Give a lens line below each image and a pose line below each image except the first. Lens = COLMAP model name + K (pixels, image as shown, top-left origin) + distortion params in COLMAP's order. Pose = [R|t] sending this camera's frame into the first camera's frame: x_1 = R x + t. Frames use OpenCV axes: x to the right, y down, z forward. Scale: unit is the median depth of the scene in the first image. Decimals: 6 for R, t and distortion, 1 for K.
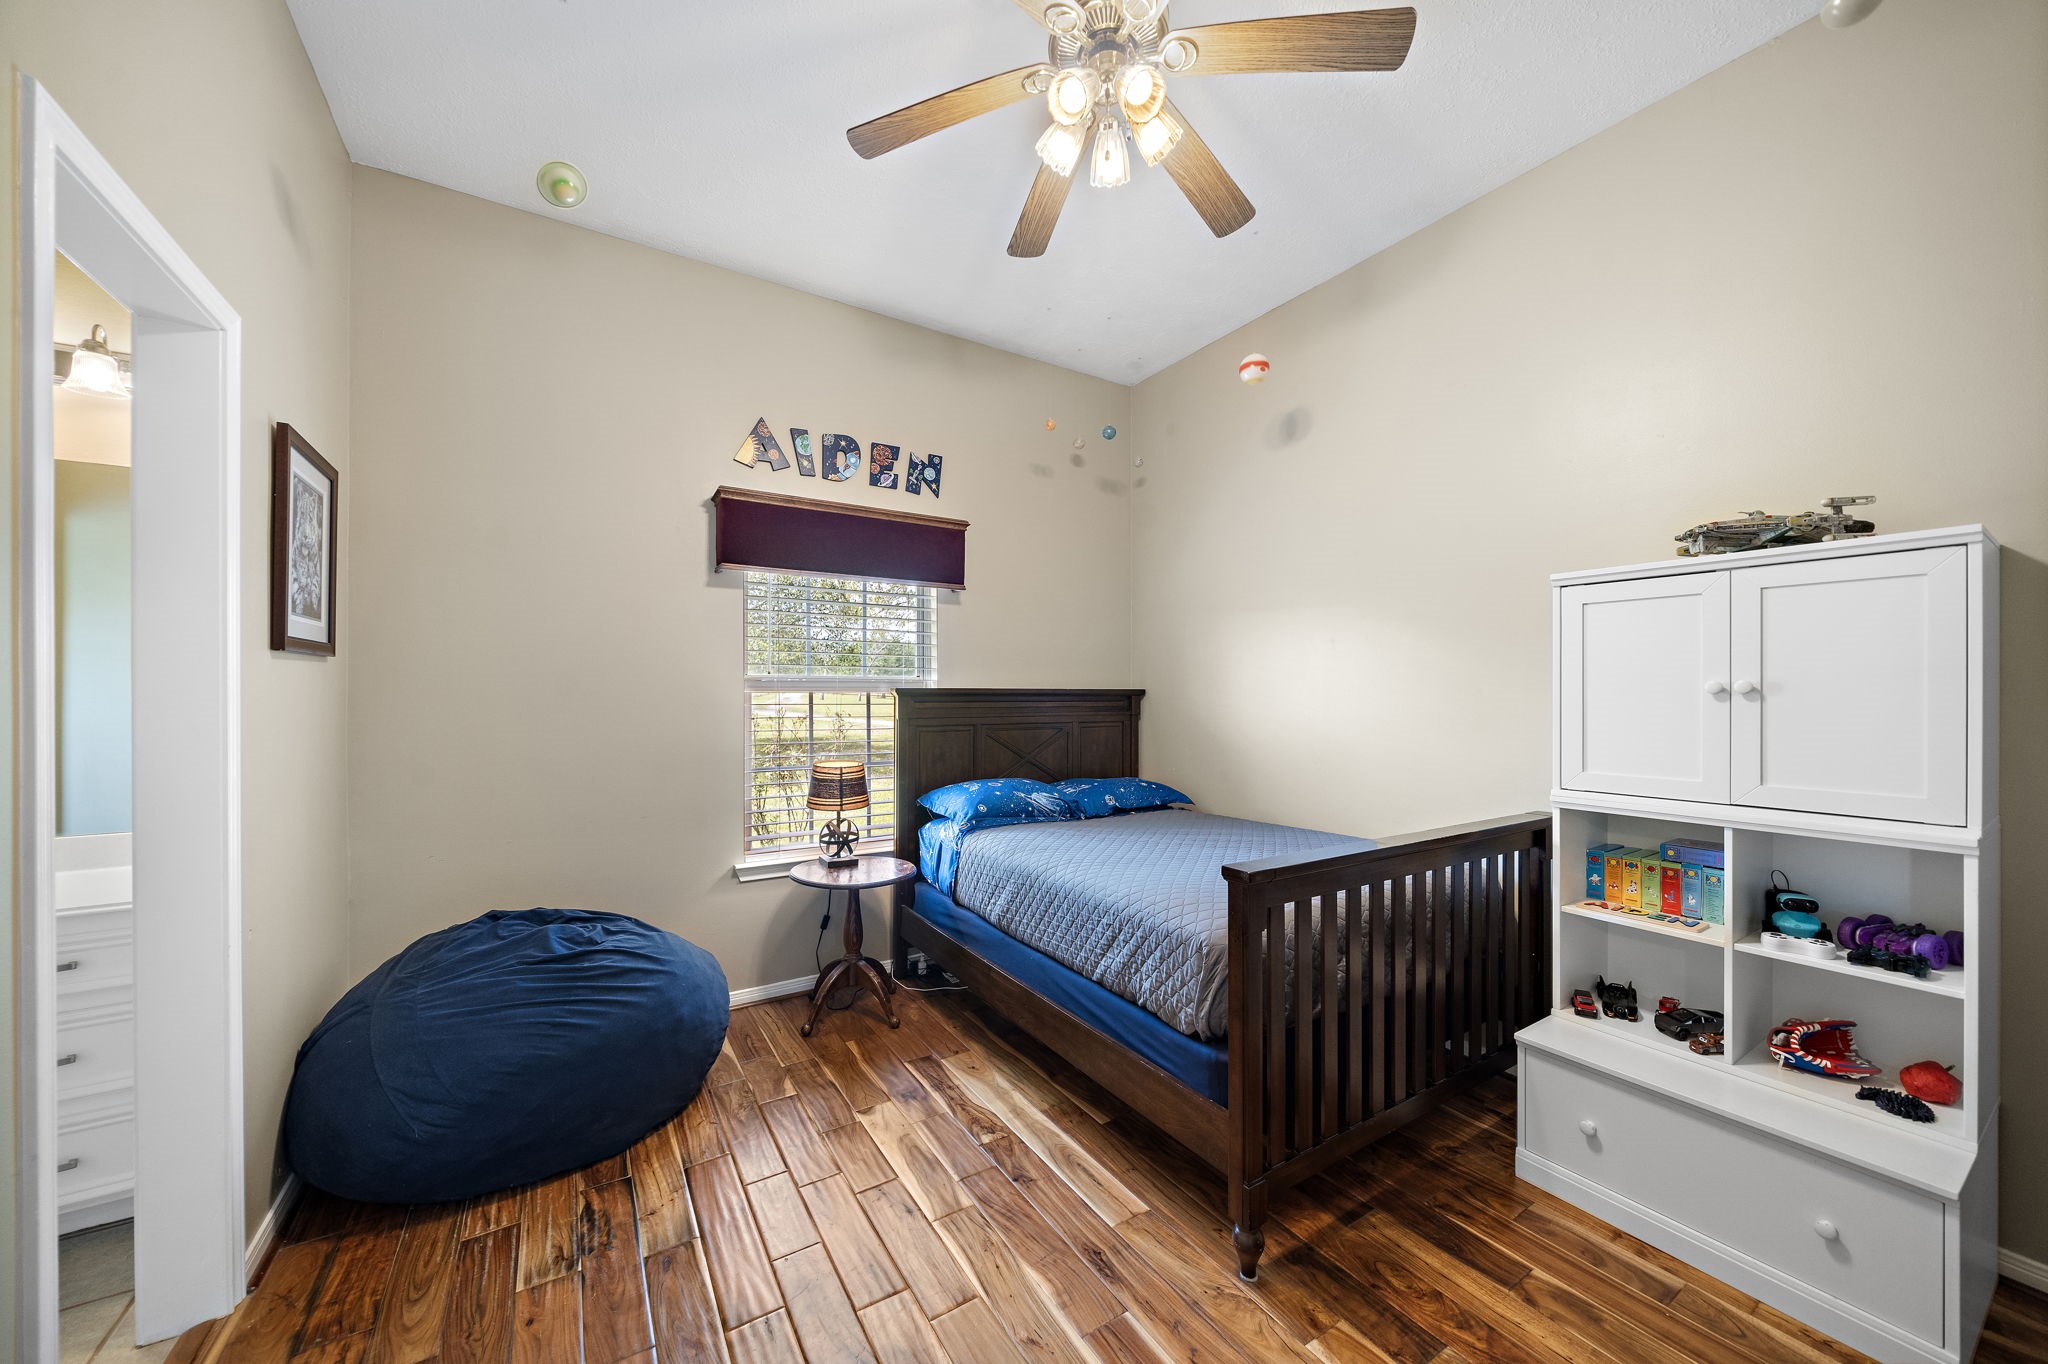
lens RADIAL K [[711.2, 0, 981.3], [0, 711.2, 691.7], [0, 0, 1]] dist [-0.003415, -0.000194]
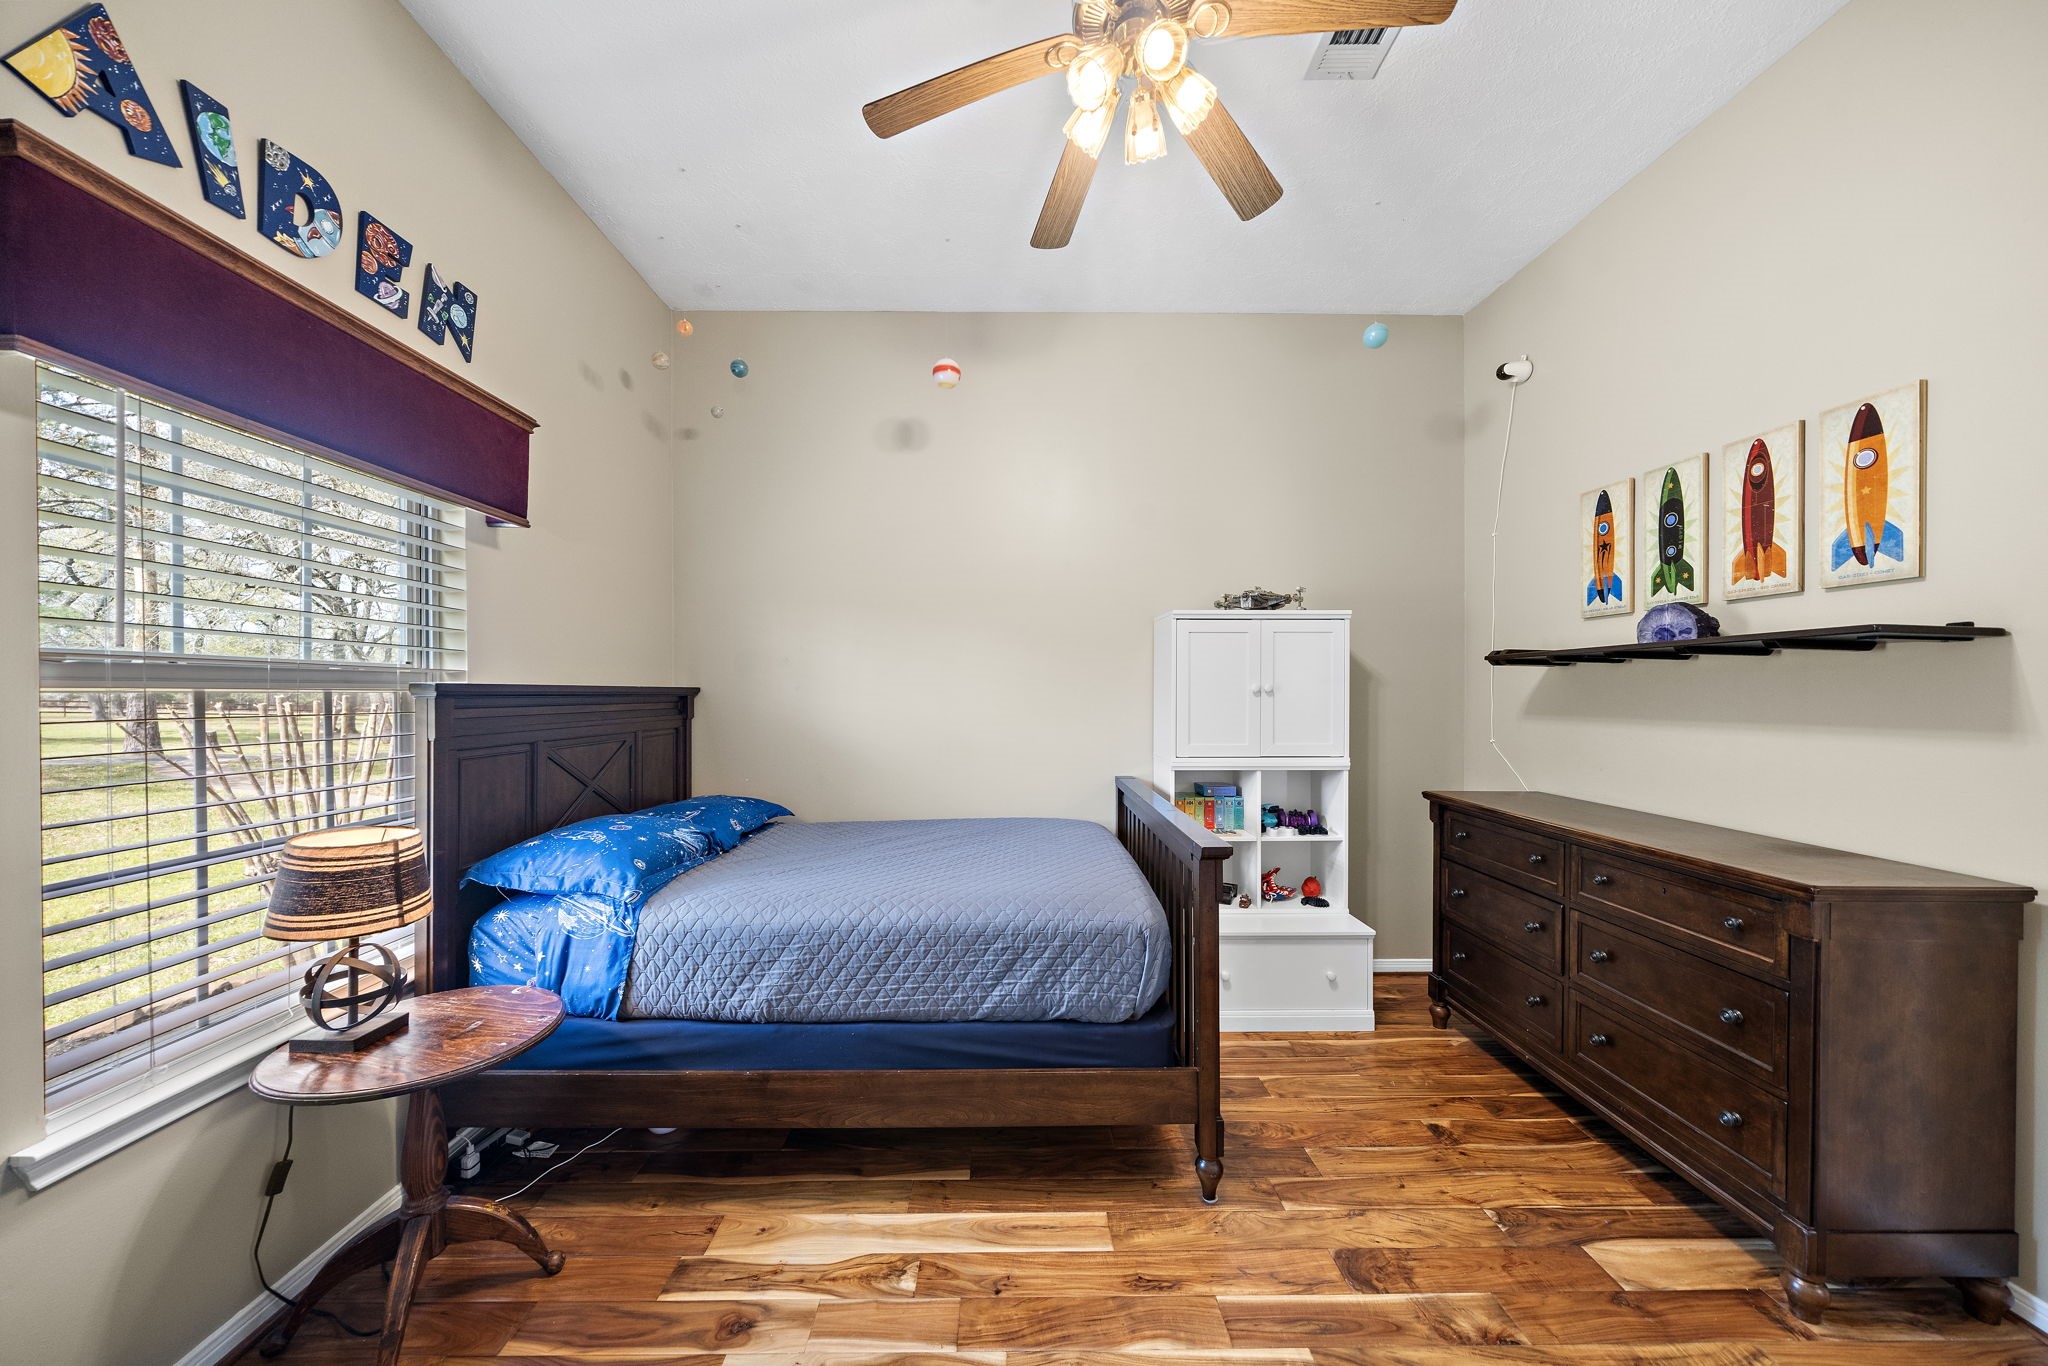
lens RADIAL K [[711.2, 0, 1020.9], [0, 711.2, 692.6], [0, 0, 1]] dist [-0.003415, -0.000194]
pose [[0.500511, -0.001077, 0.865729, -0.454404], [-0.001149, 0.999998, 0.001909, 0.000913], [-0.865729, -0.001950, 0.500509, 0.406619]]
